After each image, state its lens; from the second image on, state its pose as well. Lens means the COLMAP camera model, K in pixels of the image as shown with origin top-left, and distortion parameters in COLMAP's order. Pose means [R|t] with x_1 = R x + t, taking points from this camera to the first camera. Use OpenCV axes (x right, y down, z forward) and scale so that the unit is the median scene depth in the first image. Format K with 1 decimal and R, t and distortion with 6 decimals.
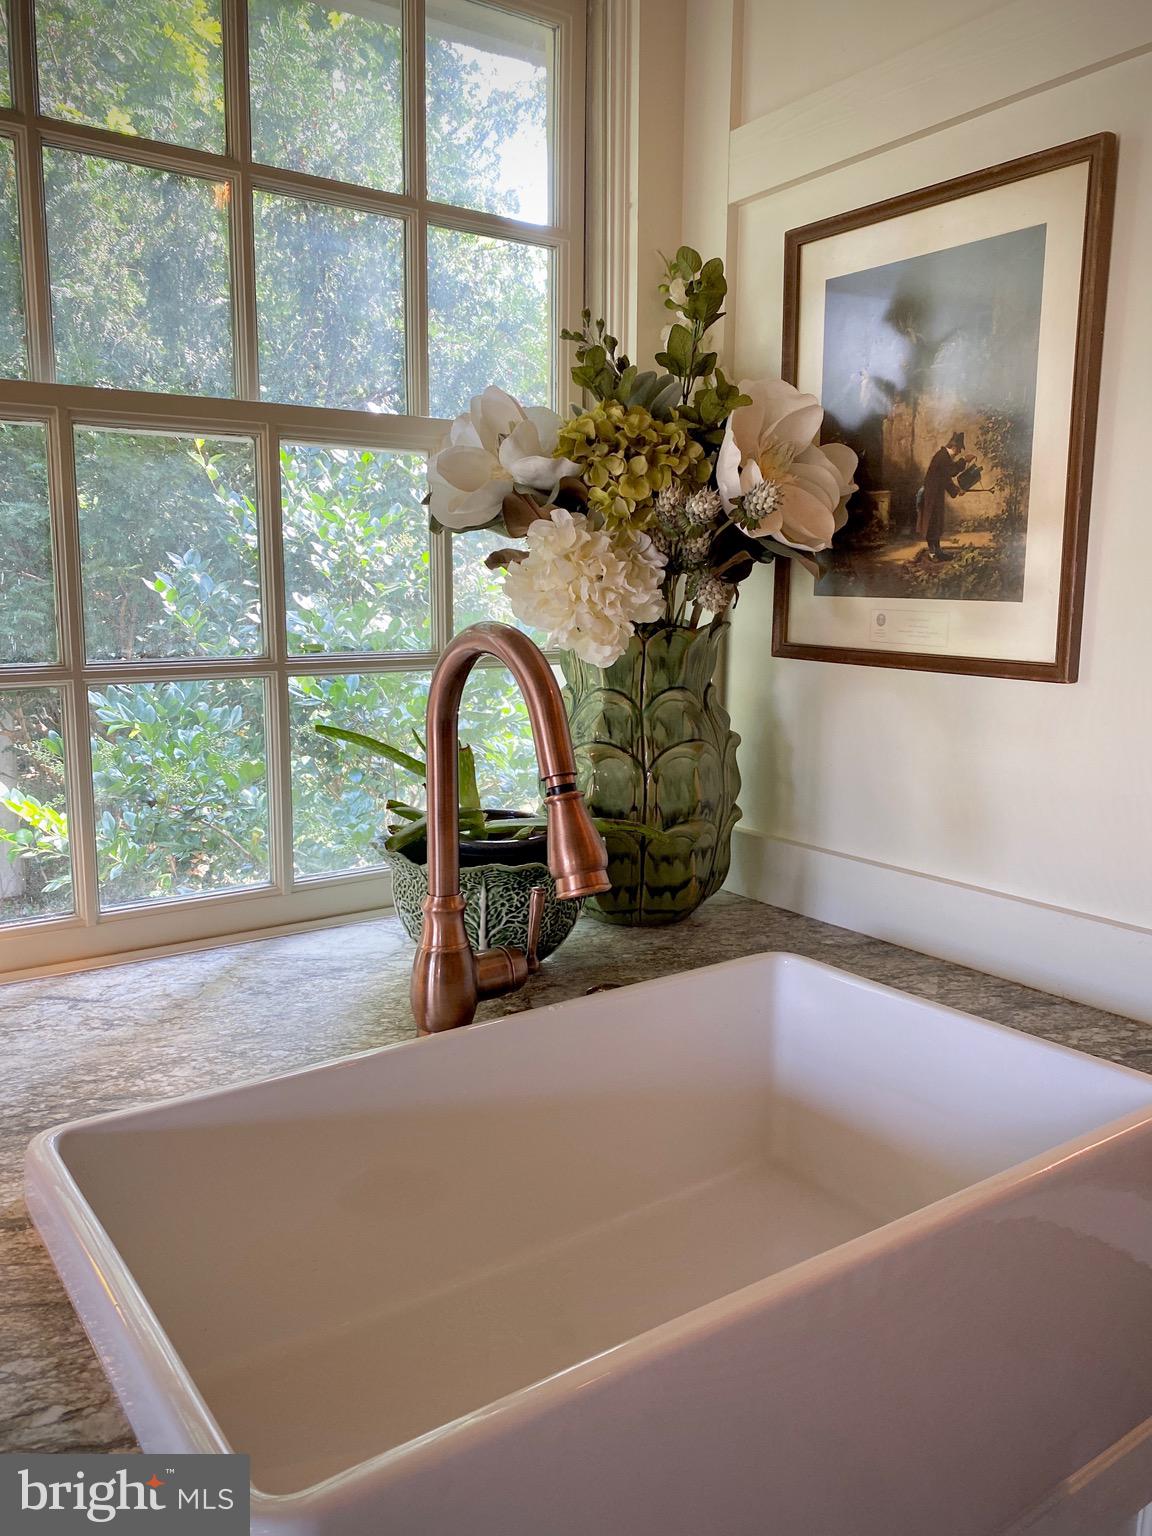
lens RADIAL K [[1183.3, 0, 582.8], [0, 1183.3, 757.9], [0, 0, 1]] dist [0.011925, -0.013071]
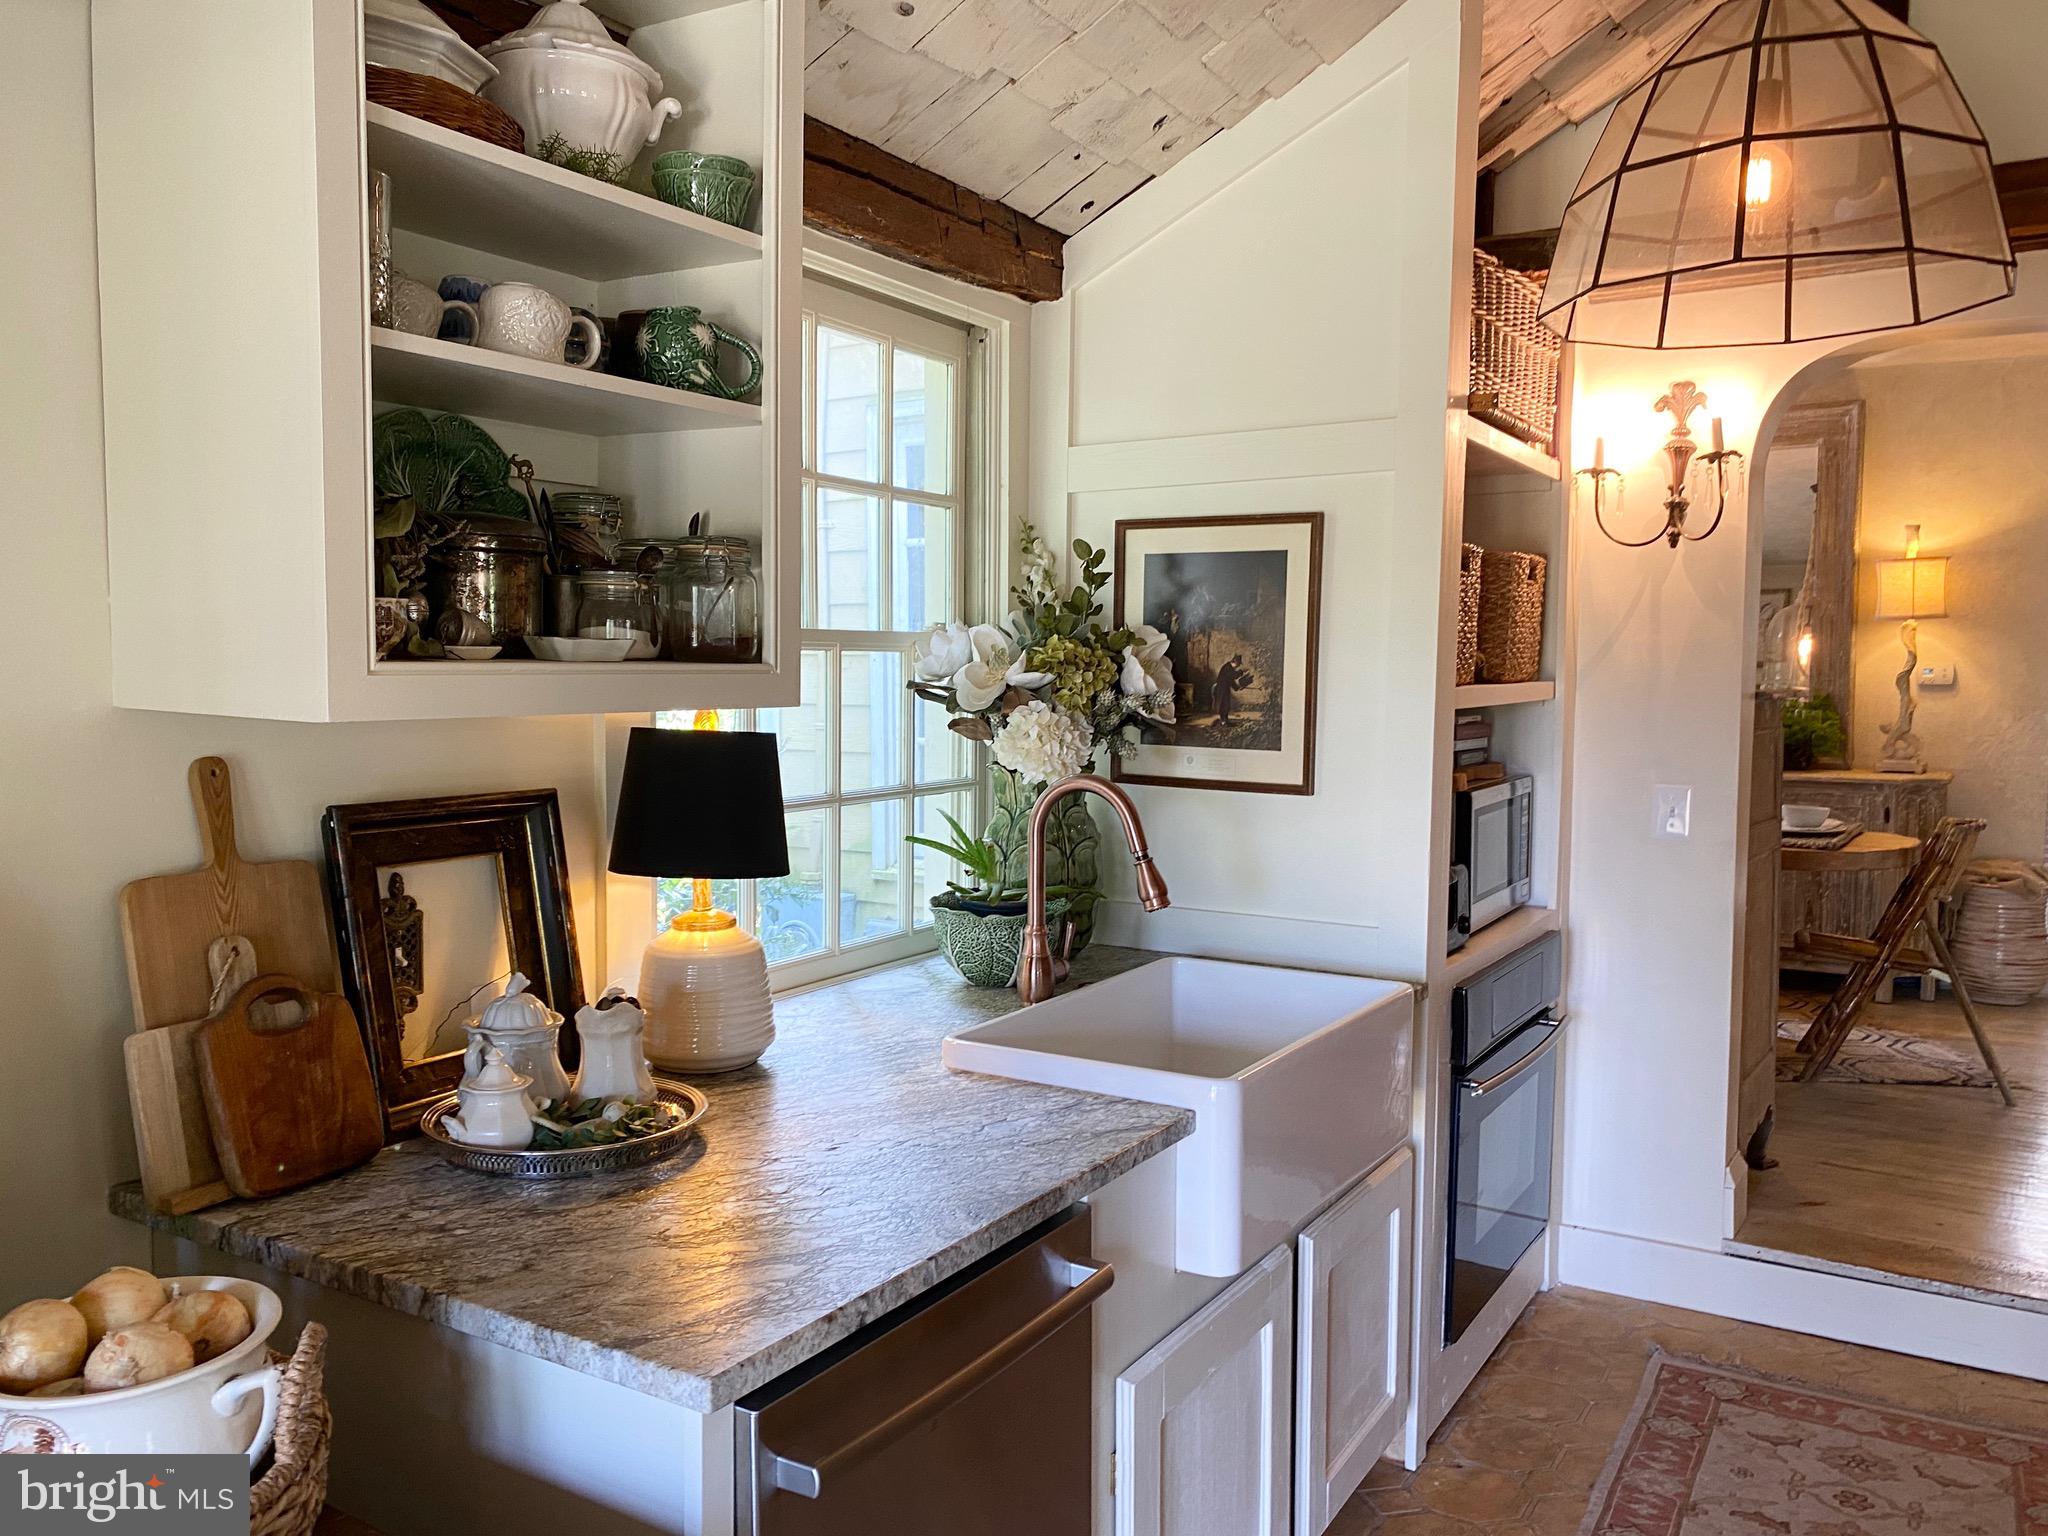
lens RADIAL K [[1577.7, 0, 1018.9], [0, 1577.7, 775.0], [0, 0, 1]] dist [0.011925, -0.013071]
pose [[0.918077, -0.025185, 0.395601, -0.916585], [0.053246, 0.996771, -0.060111, 0.026472], [-0.392810, 0.076251, 0.916453, -1.008150]]
